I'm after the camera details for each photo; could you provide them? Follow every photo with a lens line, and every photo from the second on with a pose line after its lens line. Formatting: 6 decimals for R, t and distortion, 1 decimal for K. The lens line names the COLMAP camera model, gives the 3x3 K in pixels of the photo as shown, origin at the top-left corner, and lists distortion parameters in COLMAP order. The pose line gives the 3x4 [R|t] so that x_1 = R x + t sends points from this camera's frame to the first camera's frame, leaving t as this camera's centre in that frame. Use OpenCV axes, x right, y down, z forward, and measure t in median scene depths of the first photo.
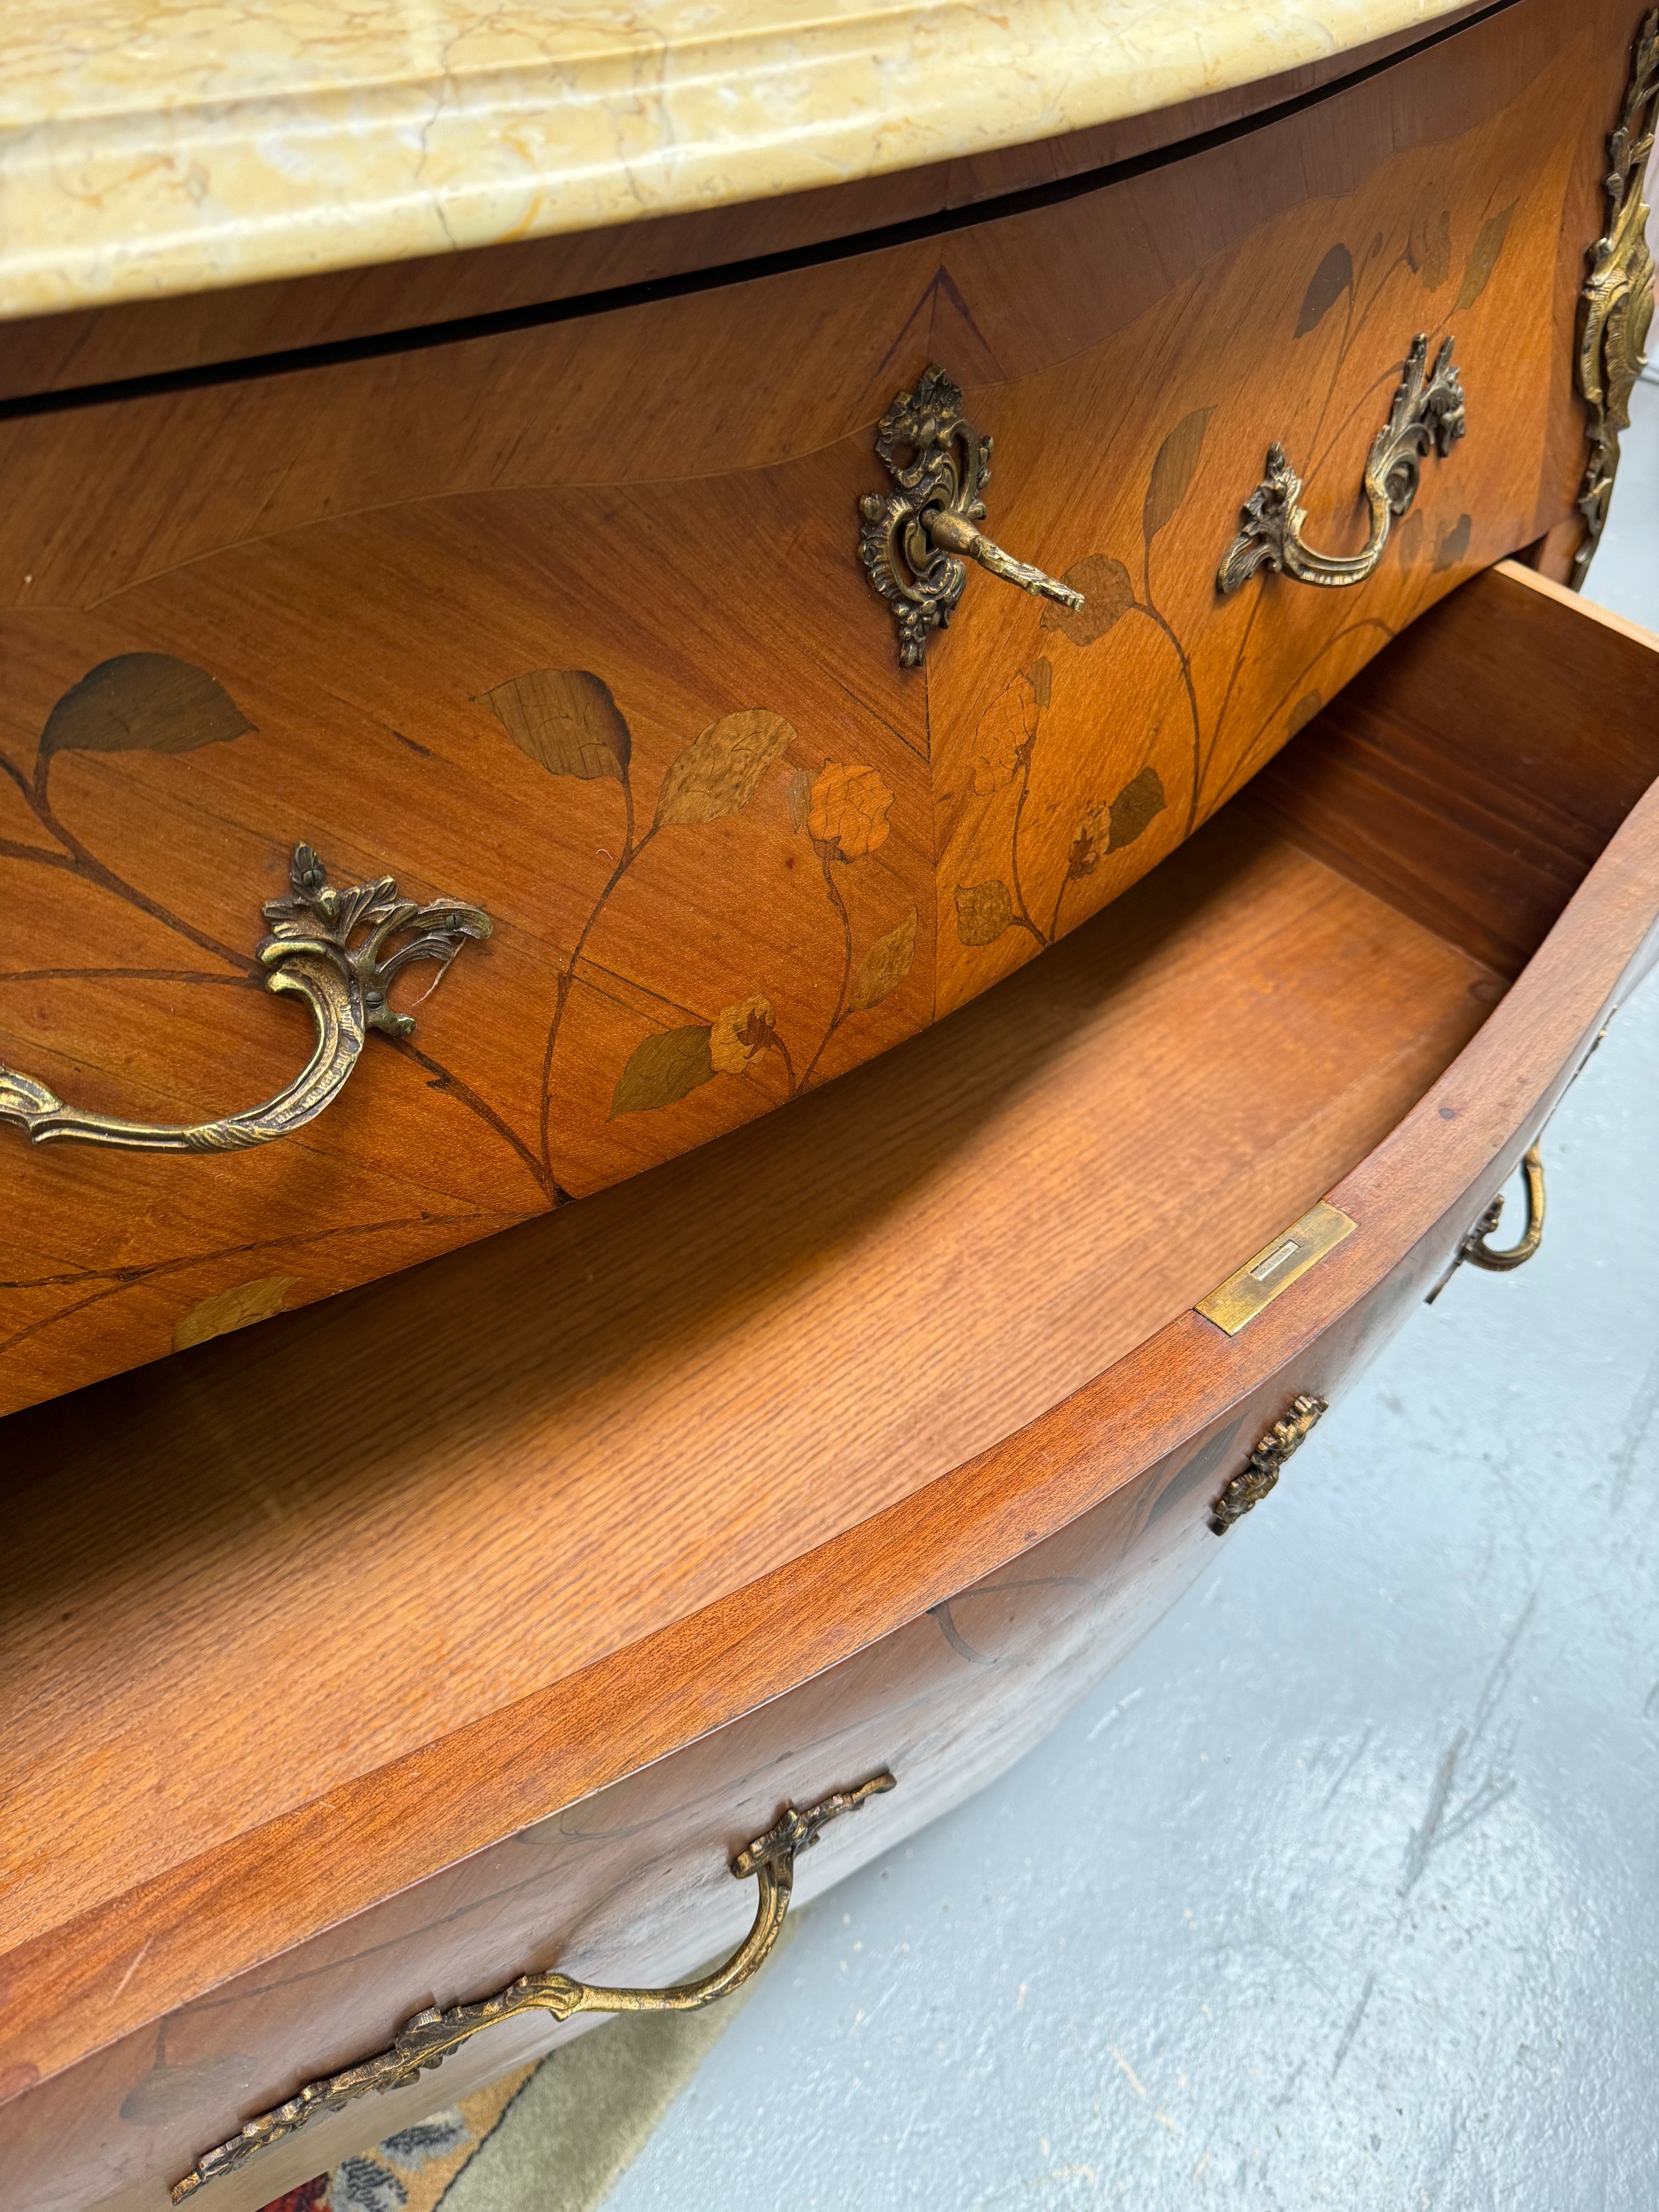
lens RADIAL K [[1594.5, 0, 829.5], [0, 1594.5, 1106.0], [0, 0, 1]] dist [-0.004387, -0.006261]
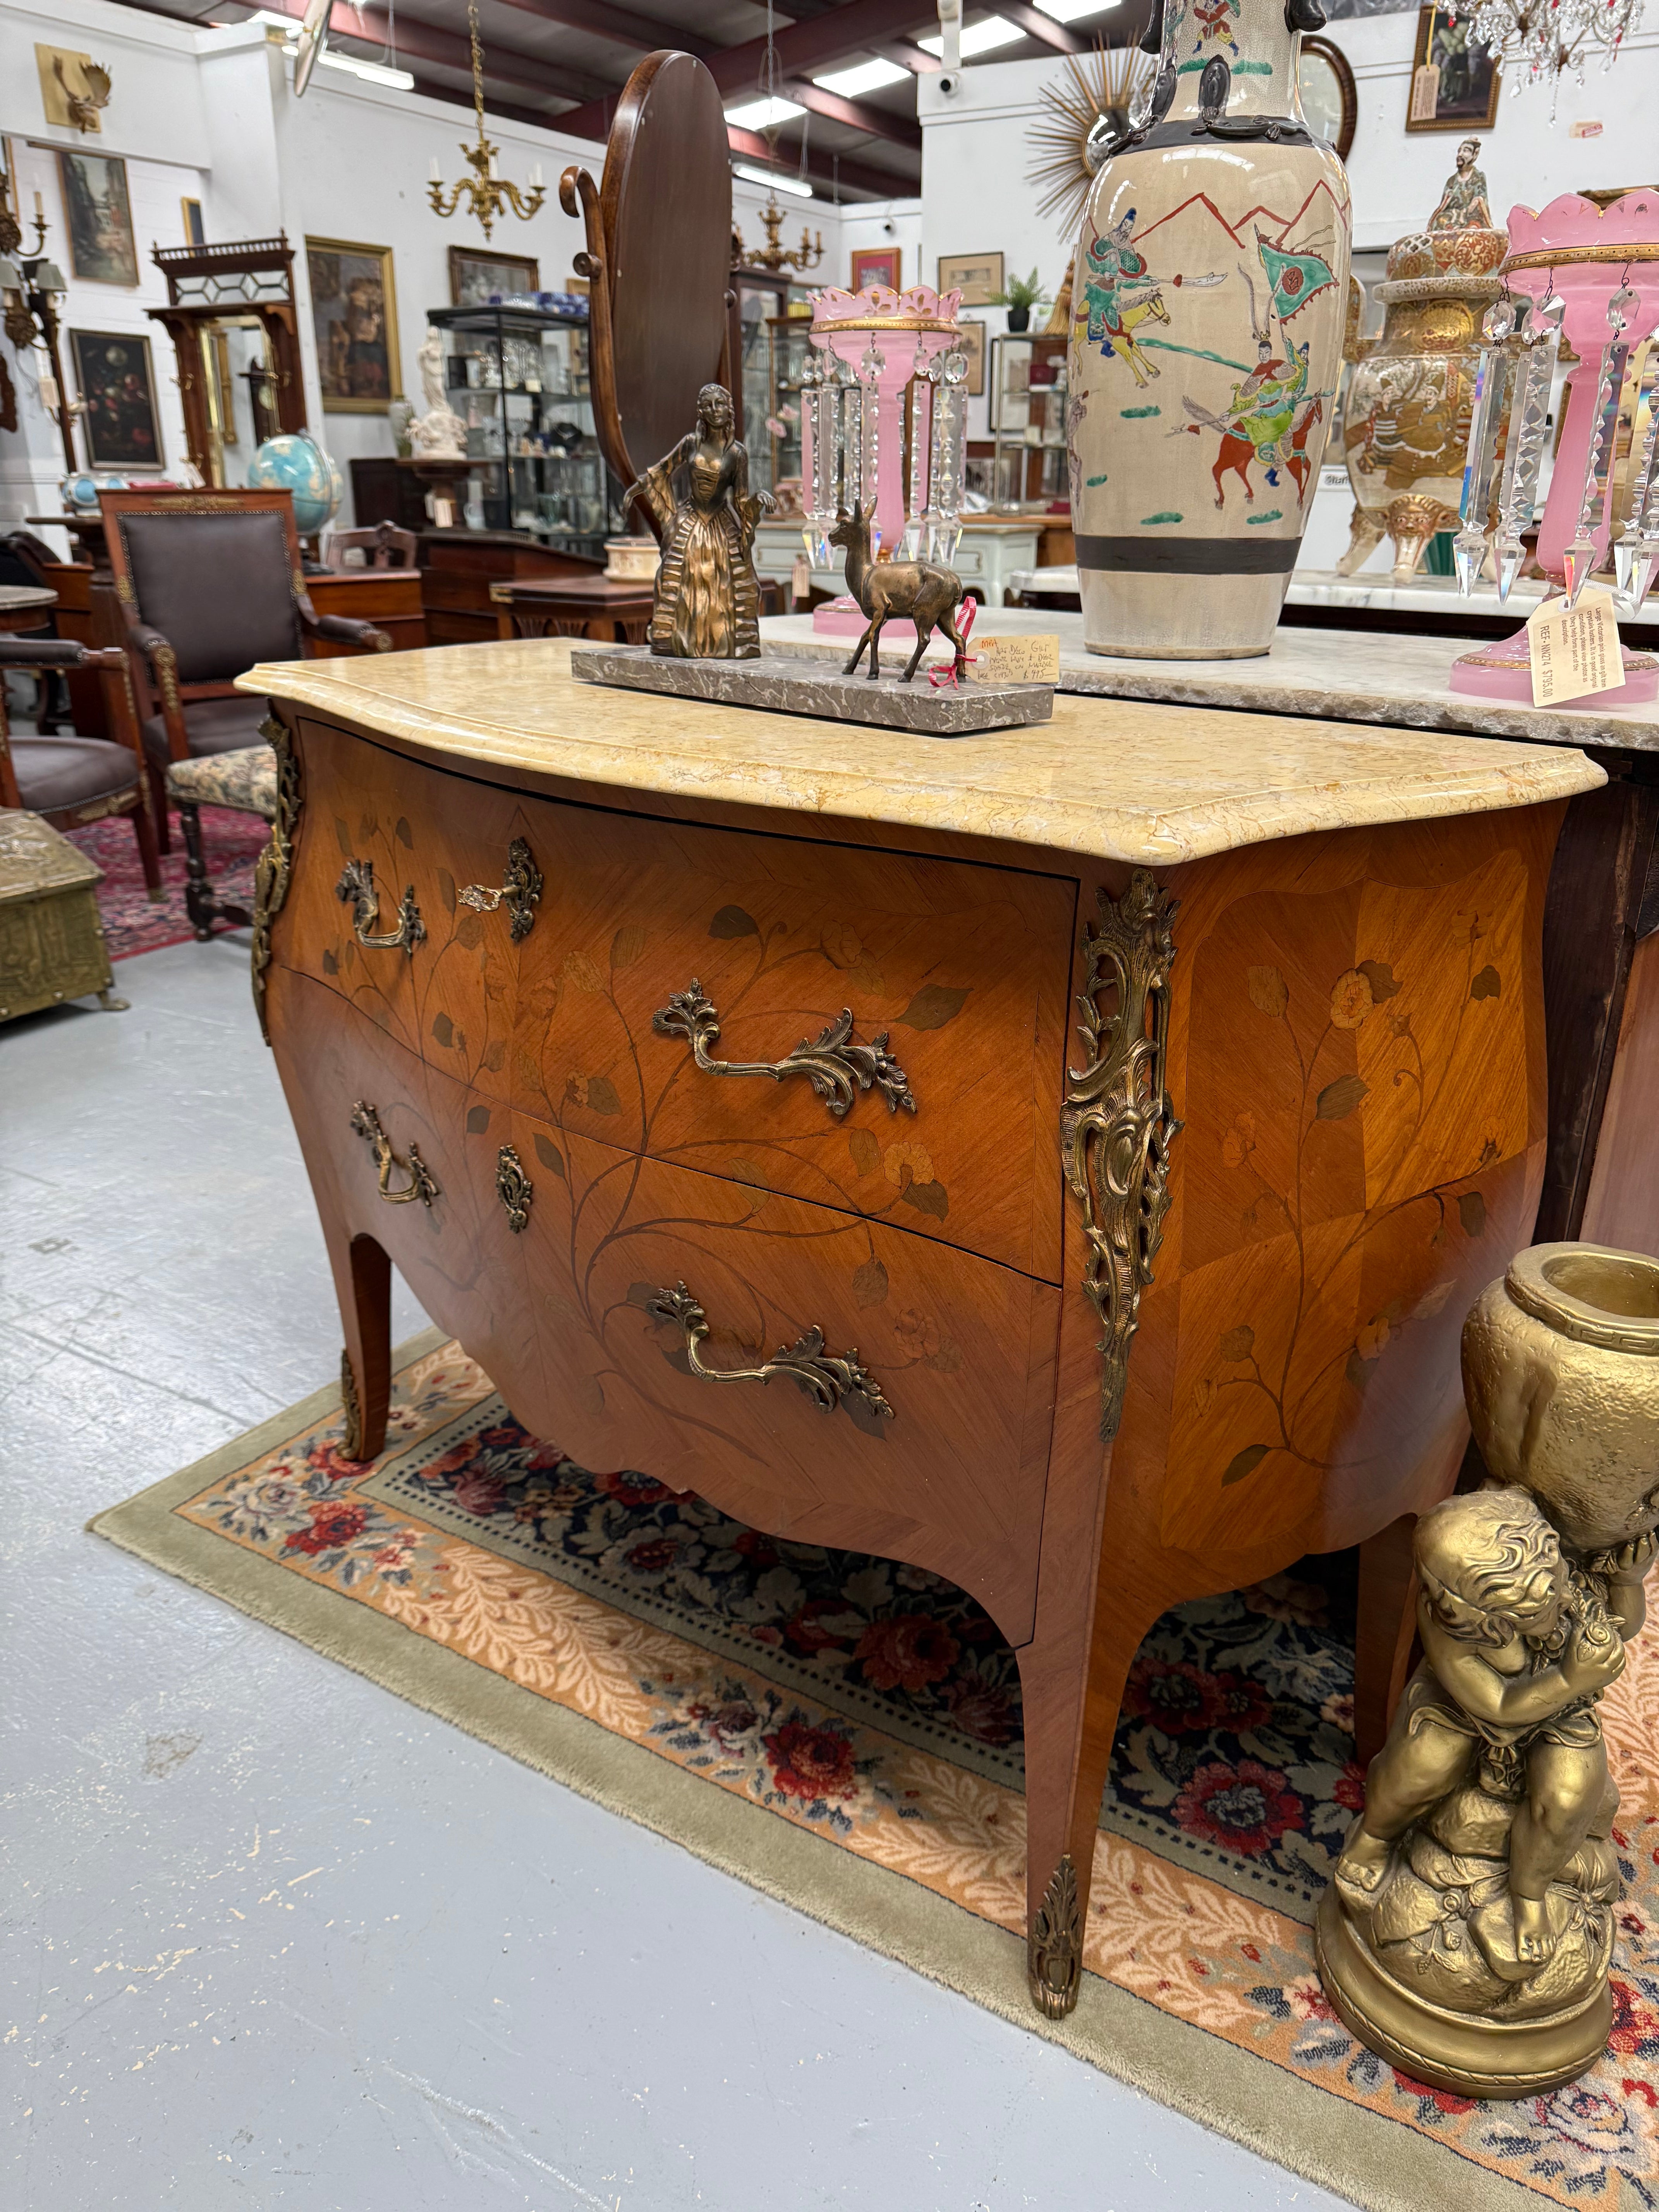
lens RADIAL K [[1570.0, 0, 829.5], [0, 1570.0, 1106.0], [0, 0, 1]] dist [0.048668, -0.064372]
pose [[0.077660, 0.318086, -0.944876, 1.414884], [-0.735388, 0.658208, 0.161140, -0.477866], [0.673181, 0.682337, 0.285033, 0.412284]]
